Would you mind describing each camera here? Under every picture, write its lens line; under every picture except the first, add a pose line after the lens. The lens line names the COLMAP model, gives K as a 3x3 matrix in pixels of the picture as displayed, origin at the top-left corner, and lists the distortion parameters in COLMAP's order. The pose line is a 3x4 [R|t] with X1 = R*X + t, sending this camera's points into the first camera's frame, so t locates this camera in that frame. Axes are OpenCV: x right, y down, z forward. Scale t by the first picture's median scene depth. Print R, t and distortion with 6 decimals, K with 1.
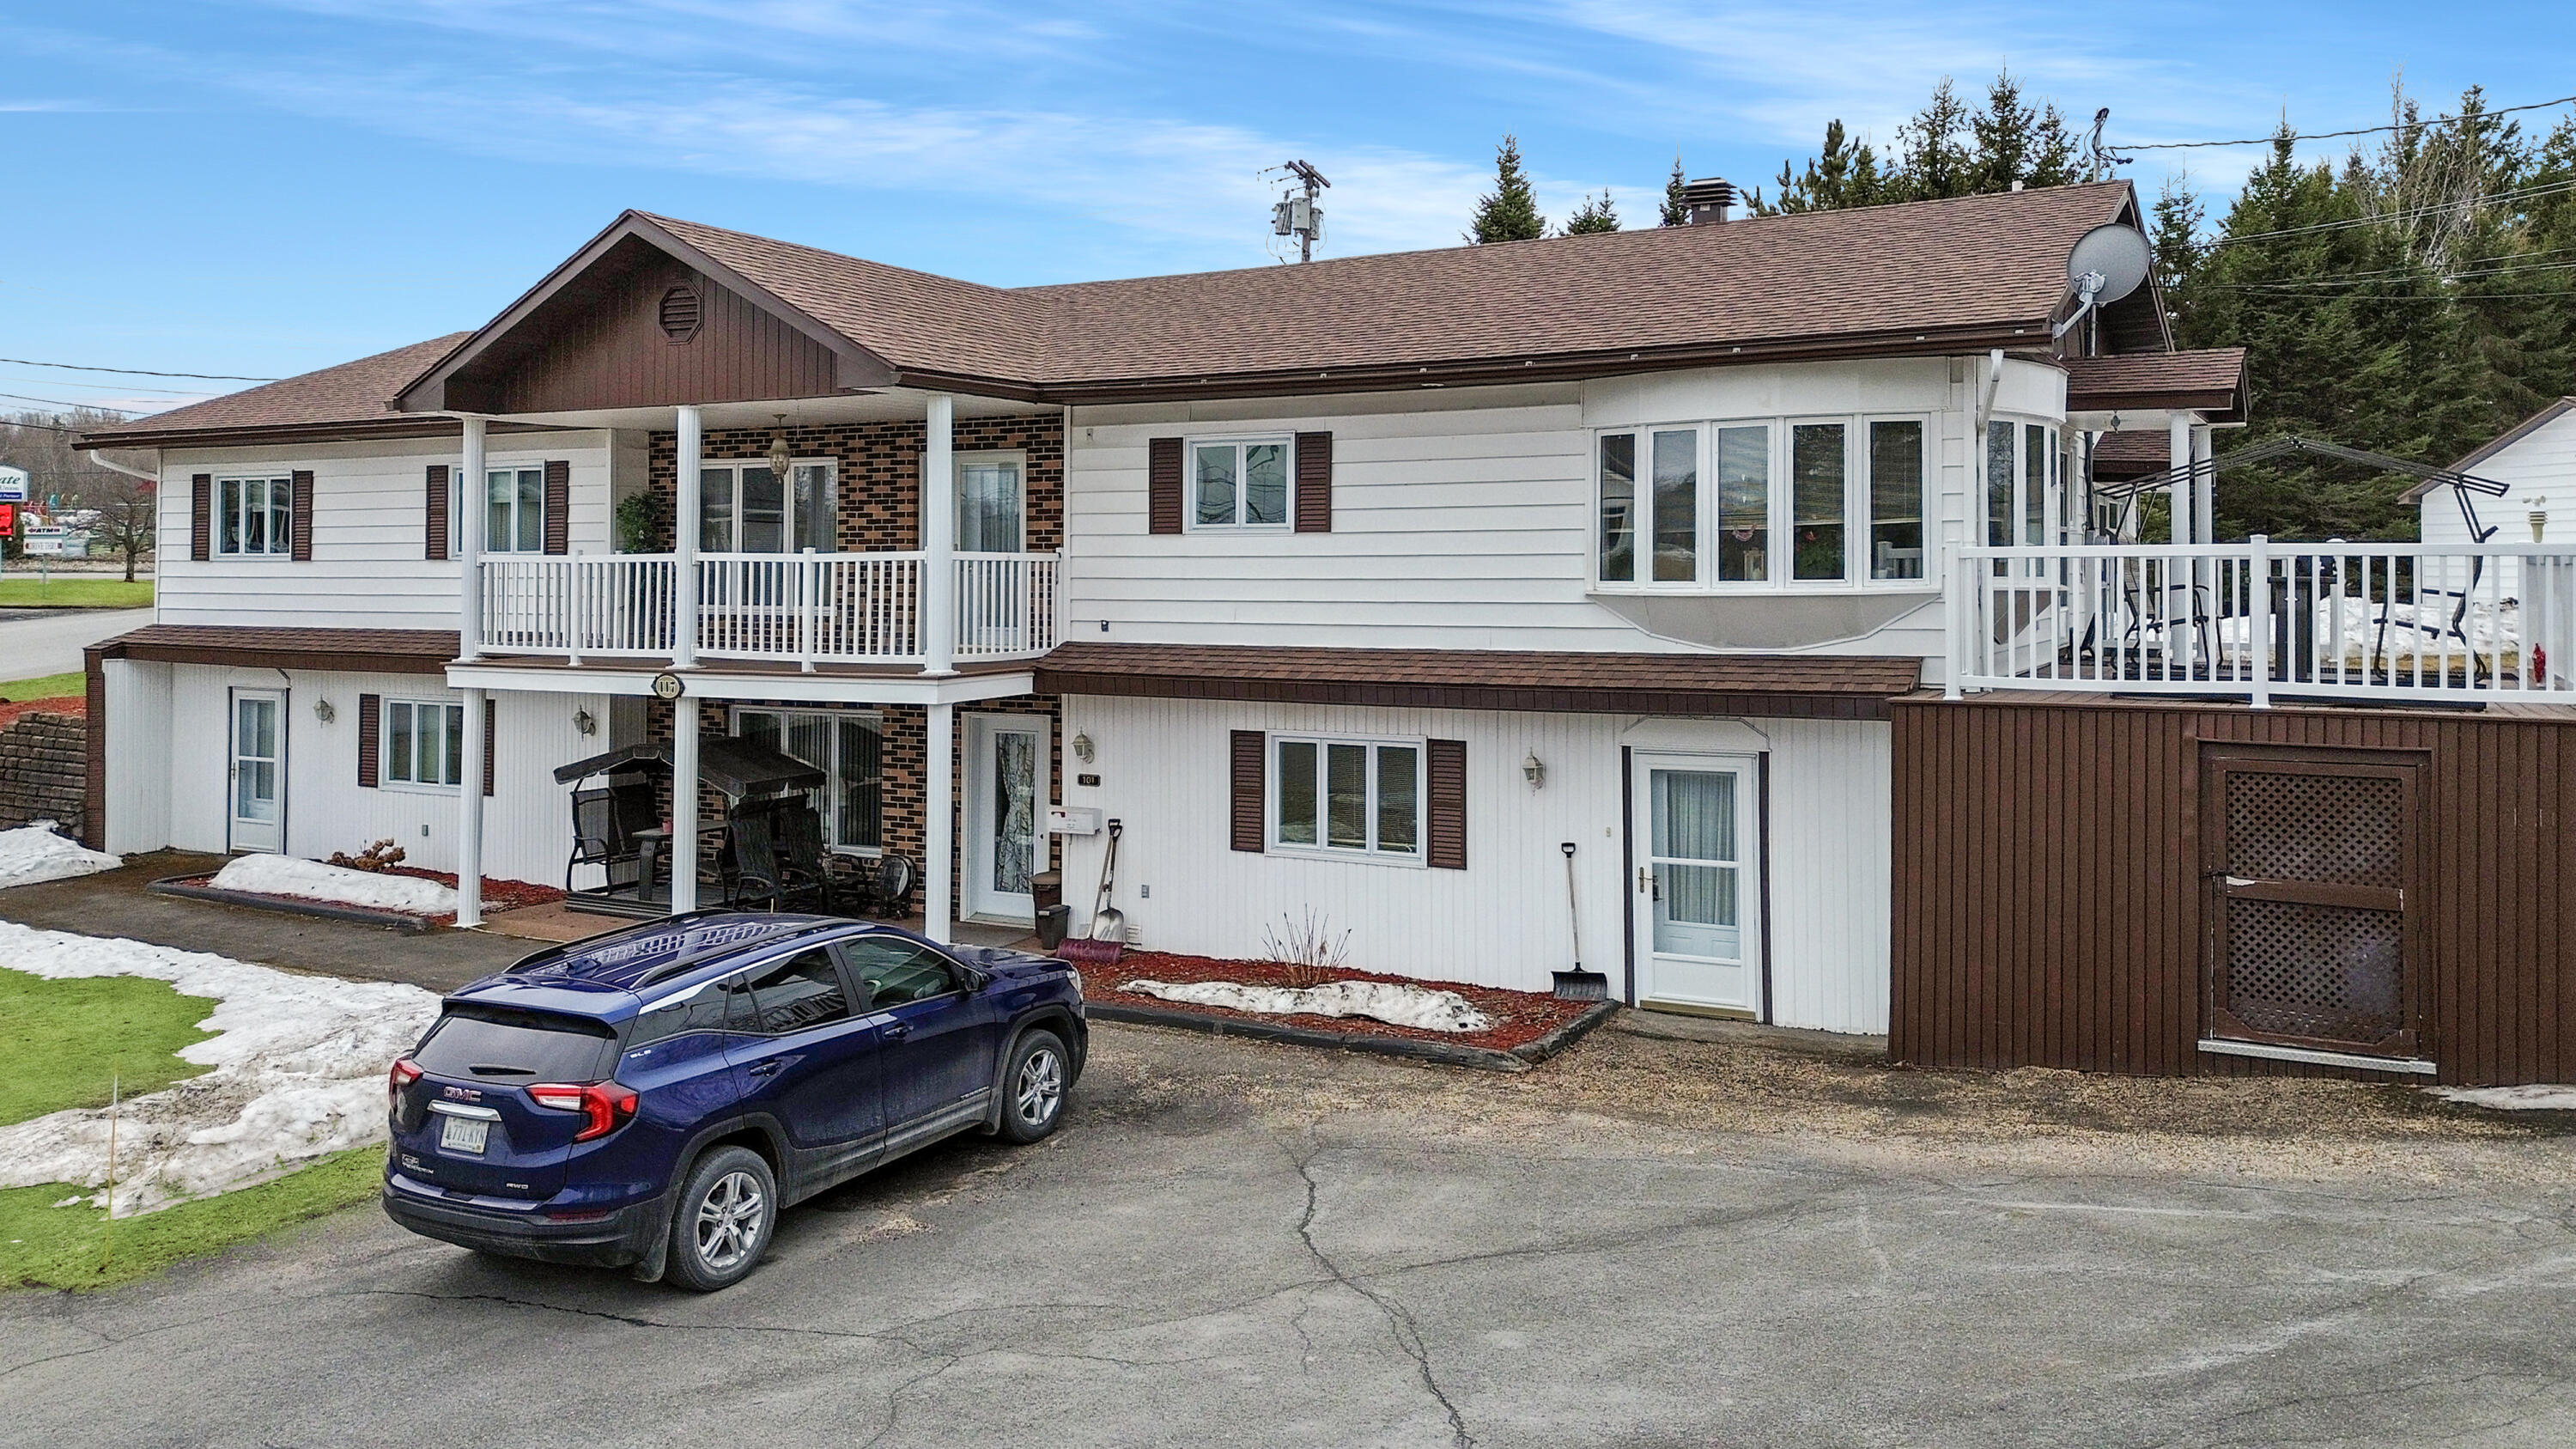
lens RADIAL K [[1813.4, 0, 1312.7], [0, 1813.4, 553.5], [0, 0, 1]] dist [0.060686, -0.039055]
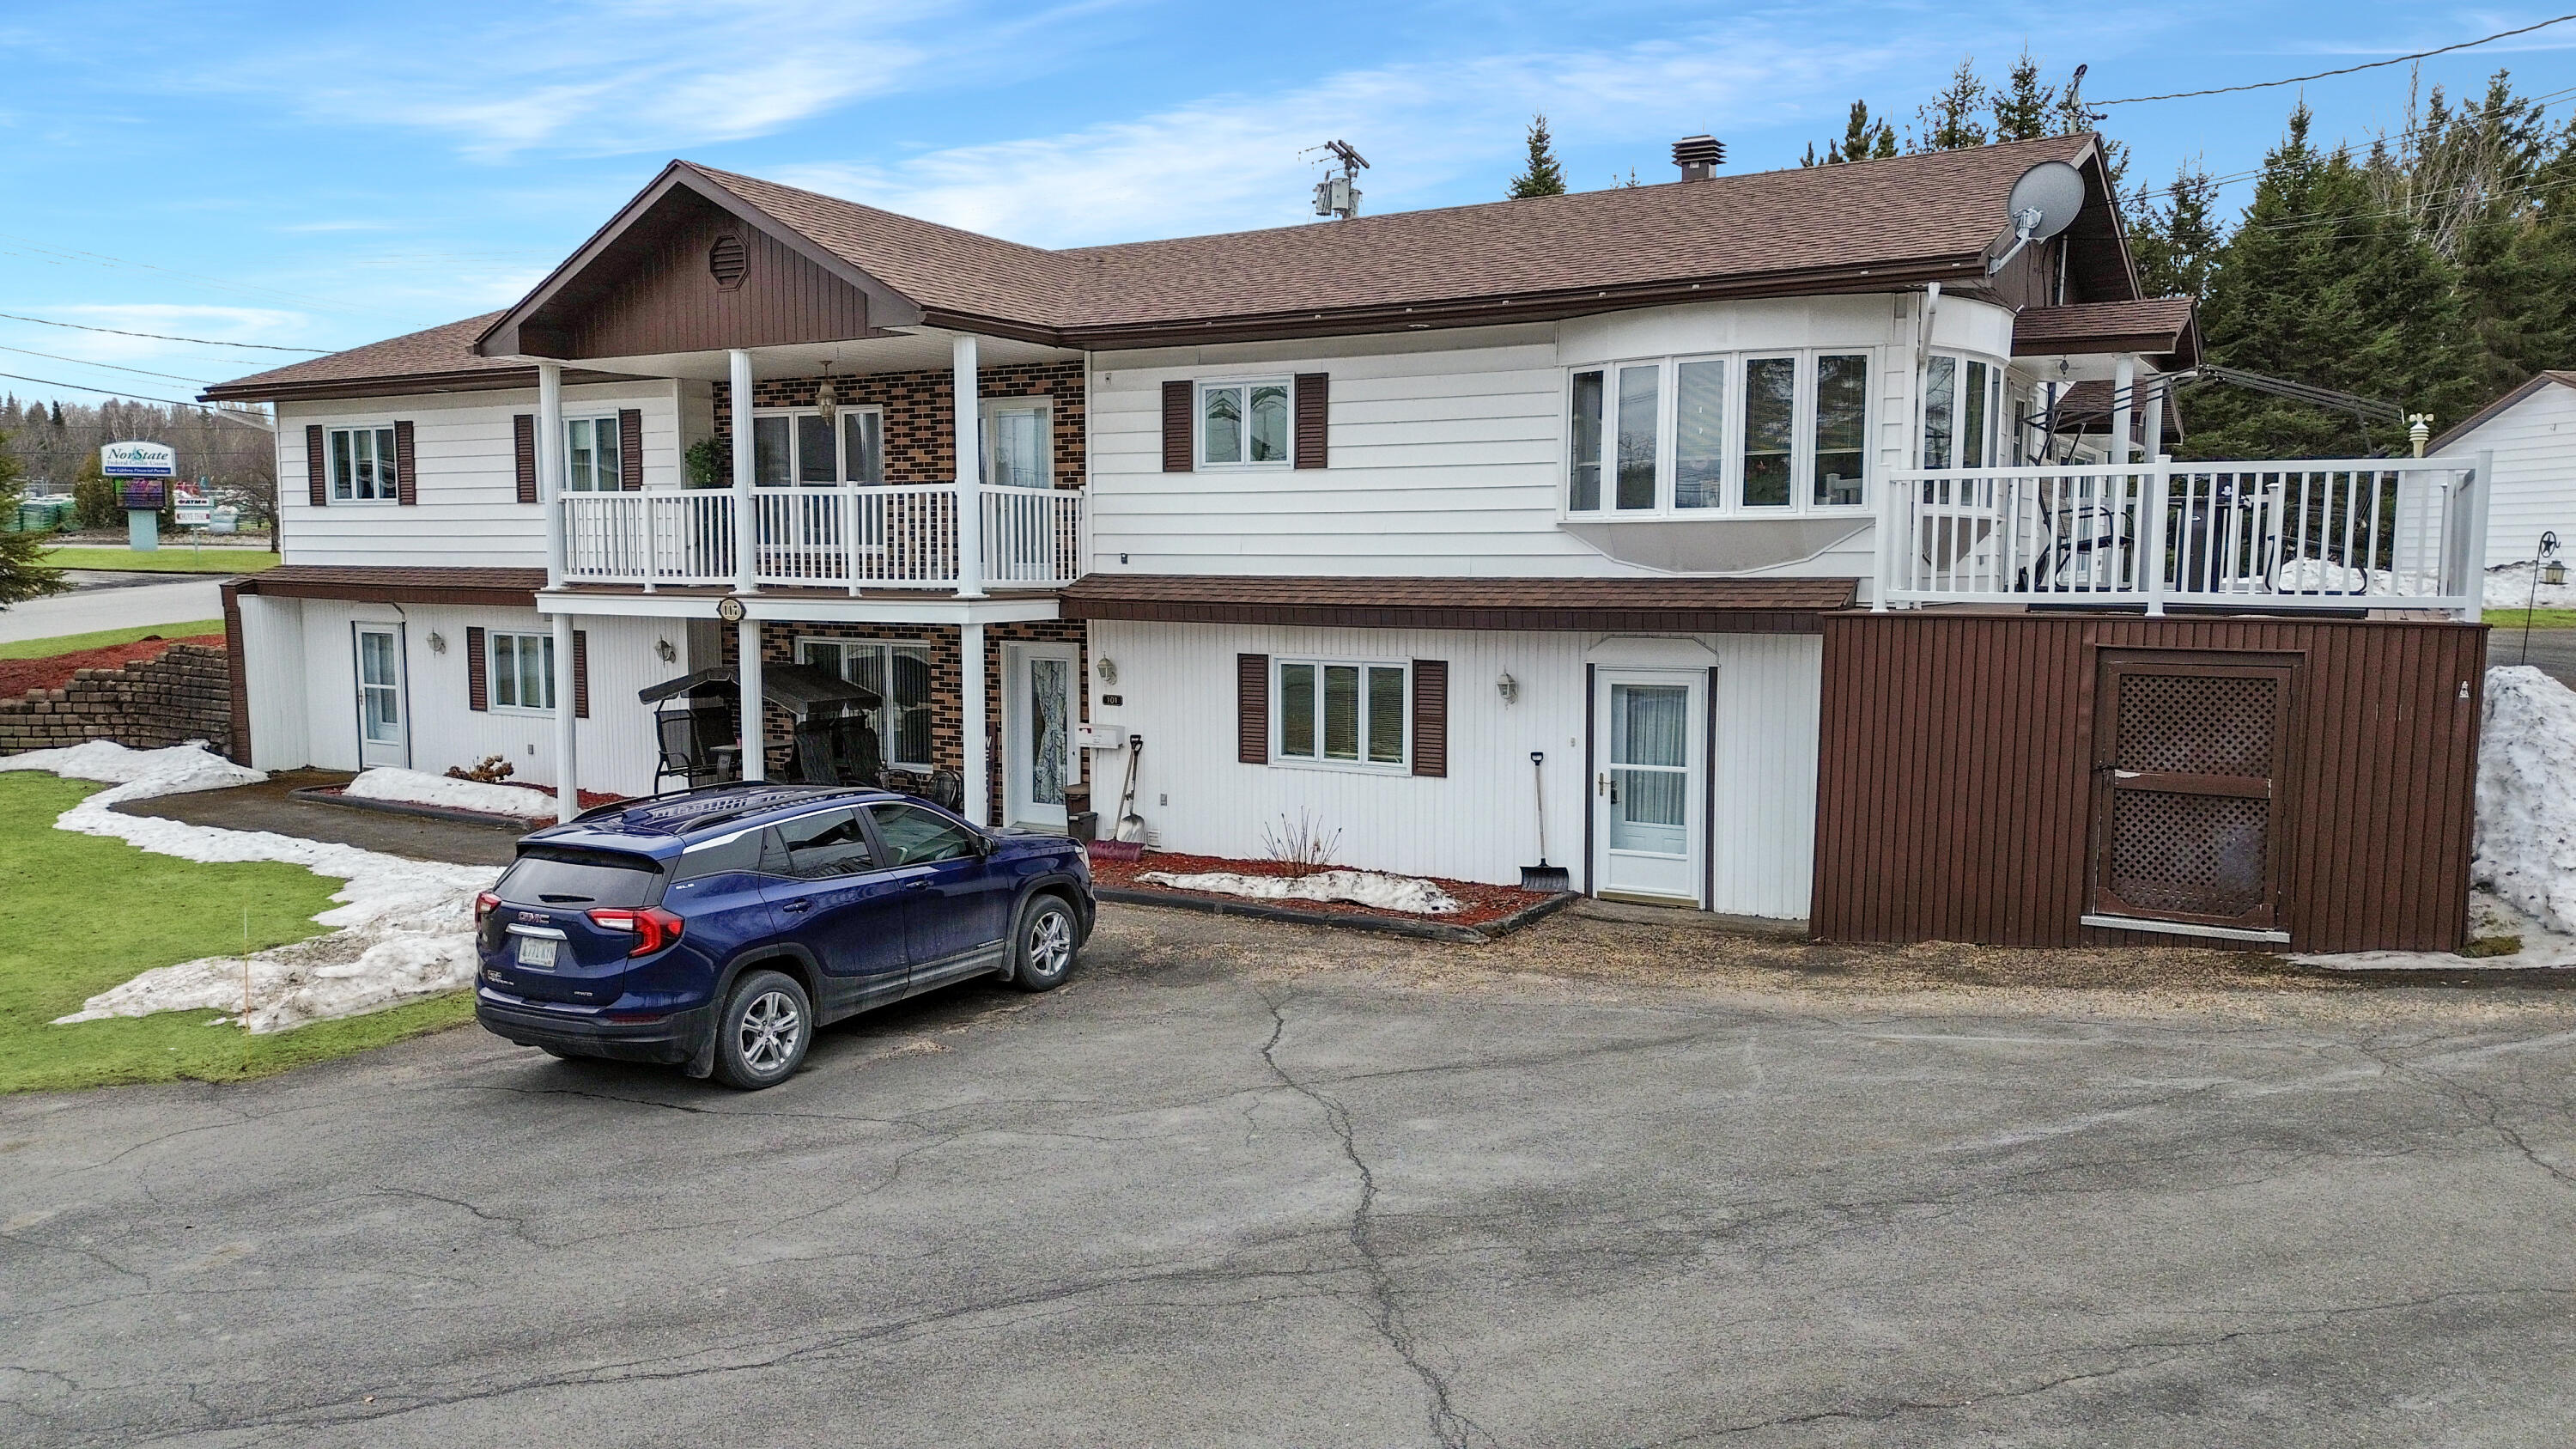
lens RADIAL K [[1702.3, 0, 1328.5], [0, 1702.3, 744.1], [0, 0, 1]] dist [0.046690, -0.023494]
pose [[0.999602, 0.010146, -0.026336, 0.040444], [-0.007052, 0.993341, 0.114999, 0.035642], [0.027327, -0.114768, 0.993016, -0.029713]]
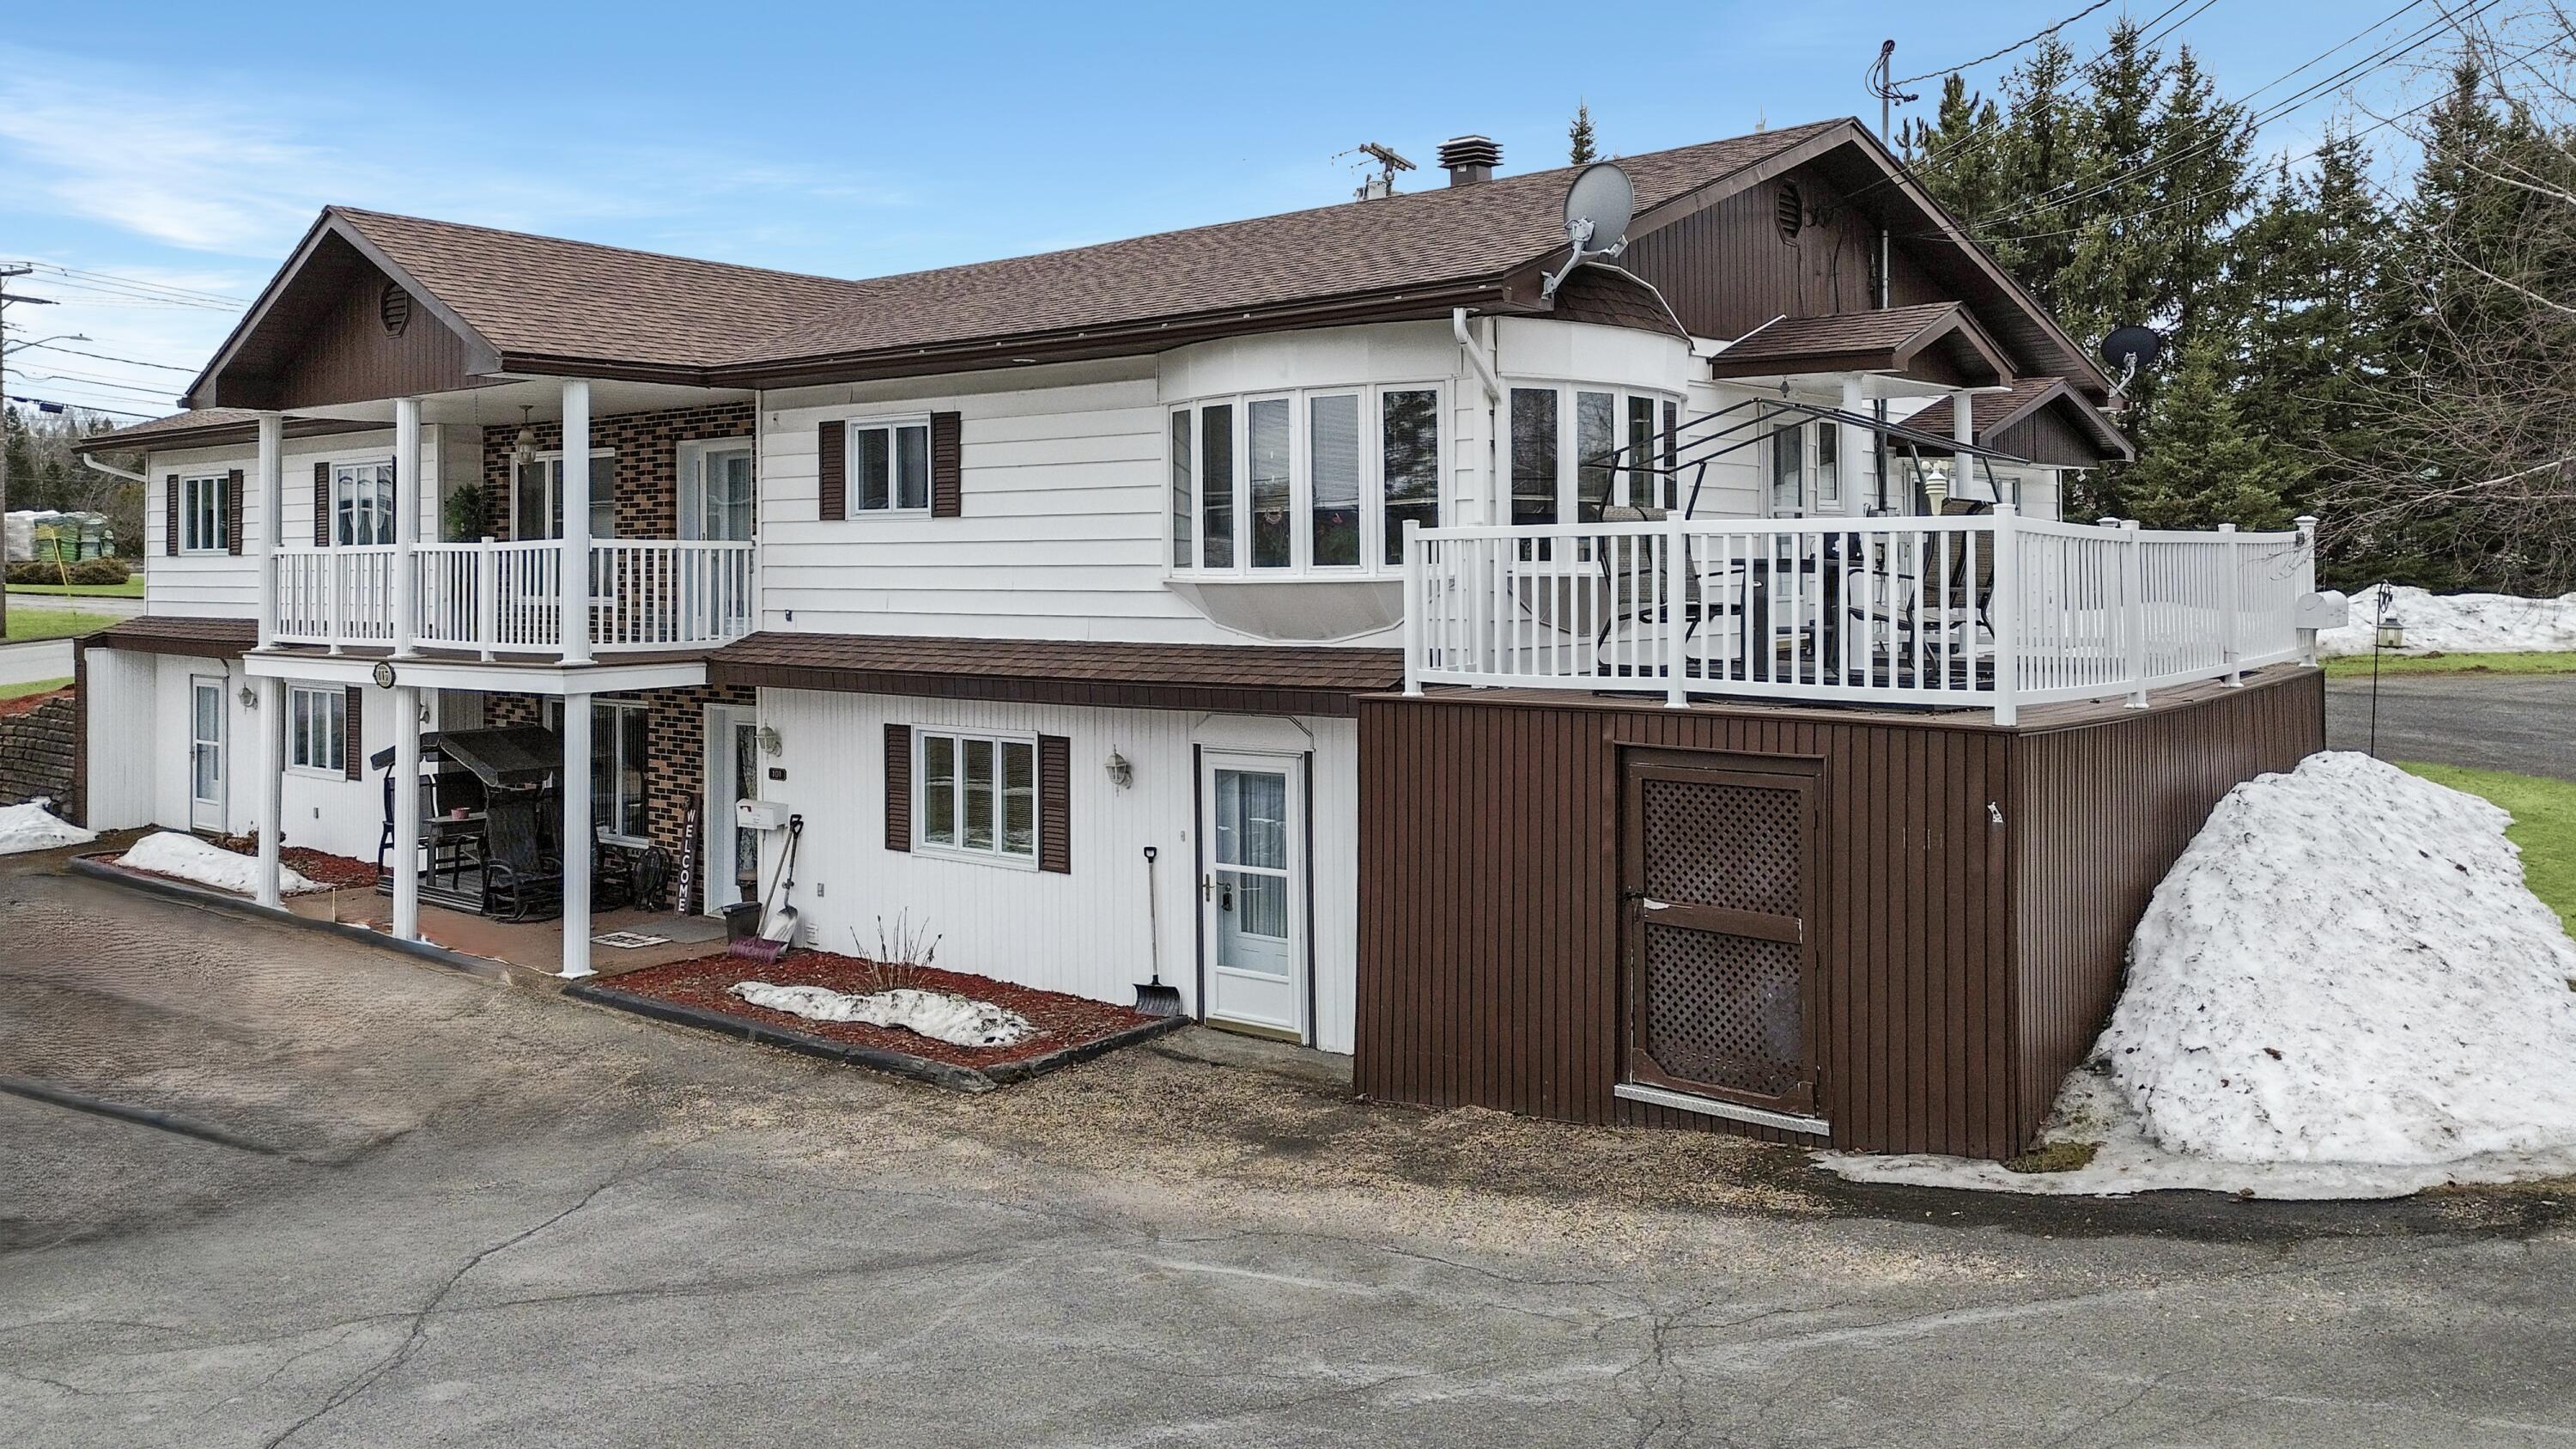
lens RADIAL K [[1813.4, 0, 1396.6], [0, 1813.4, 539.0], [0, 0, 1]] dist [0.060686, -0.039055]
pose [[0.986243, -0.006036, -0.165192, 0.416431], [0.005459, 0.999977, -0.003944, 0.004518], [0.165212, 0.002988, 0.986253, 0.093067]]
